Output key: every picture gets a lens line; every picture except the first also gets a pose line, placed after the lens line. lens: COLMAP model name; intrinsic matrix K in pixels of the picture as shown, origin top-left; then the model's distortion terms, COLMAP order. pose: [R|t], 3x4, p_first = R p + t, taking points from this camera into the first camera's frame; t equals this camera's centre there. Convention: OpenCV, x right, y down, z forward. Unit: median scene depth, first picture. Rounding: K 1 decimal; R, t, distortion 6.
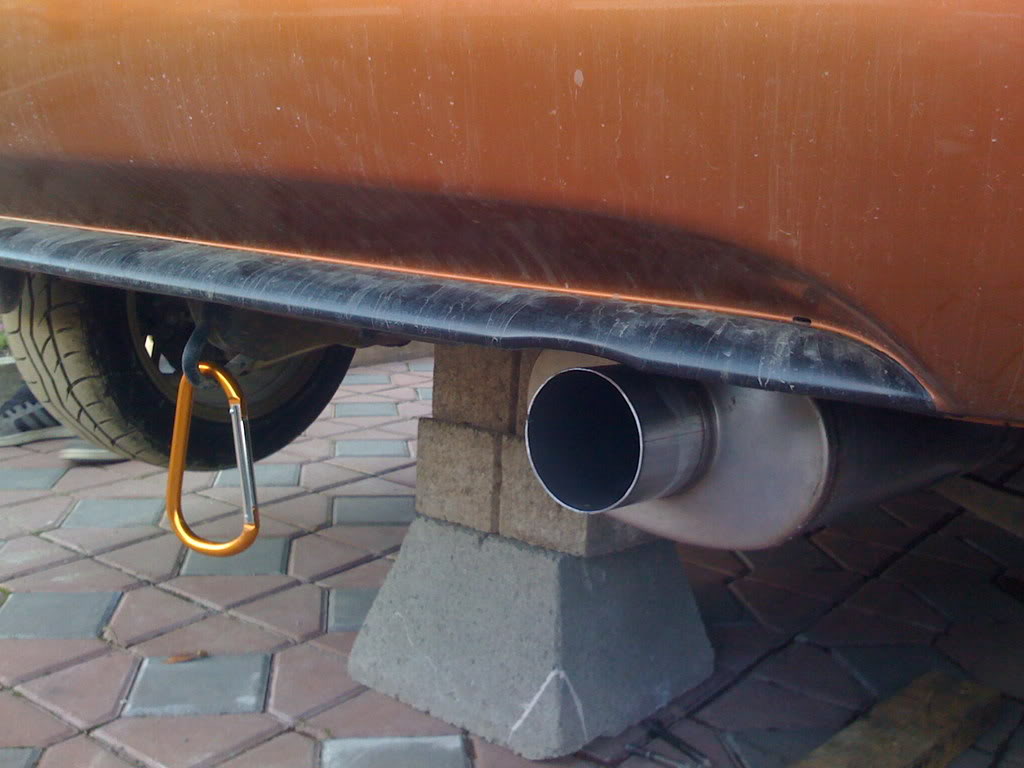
lens RADIAL K [[1105.2, 0, 512.0], [0, 1105.2, 384.0], [0, 0, 1]] dist [0.053629, -0.272067]
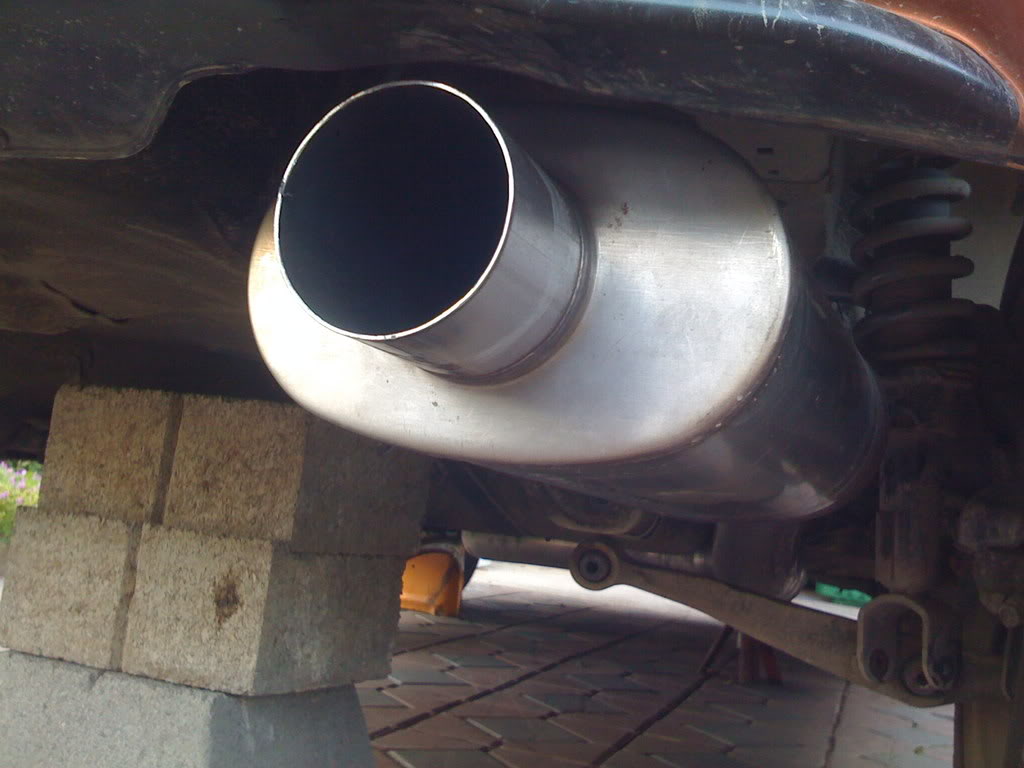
lens RADIAL K [[1105.2, 0, 512.0], [0, 1105.2, 384.0], [0, 0, 1]] dist [0.053629, -0.272067]
pose [[0.939415, 0.109917, 0.324680, -0.026361], [-0.020888, 0.963790, -0.265844, 0.142139], [-0.342144, 0.242956, 0.907695, 0.247942]]
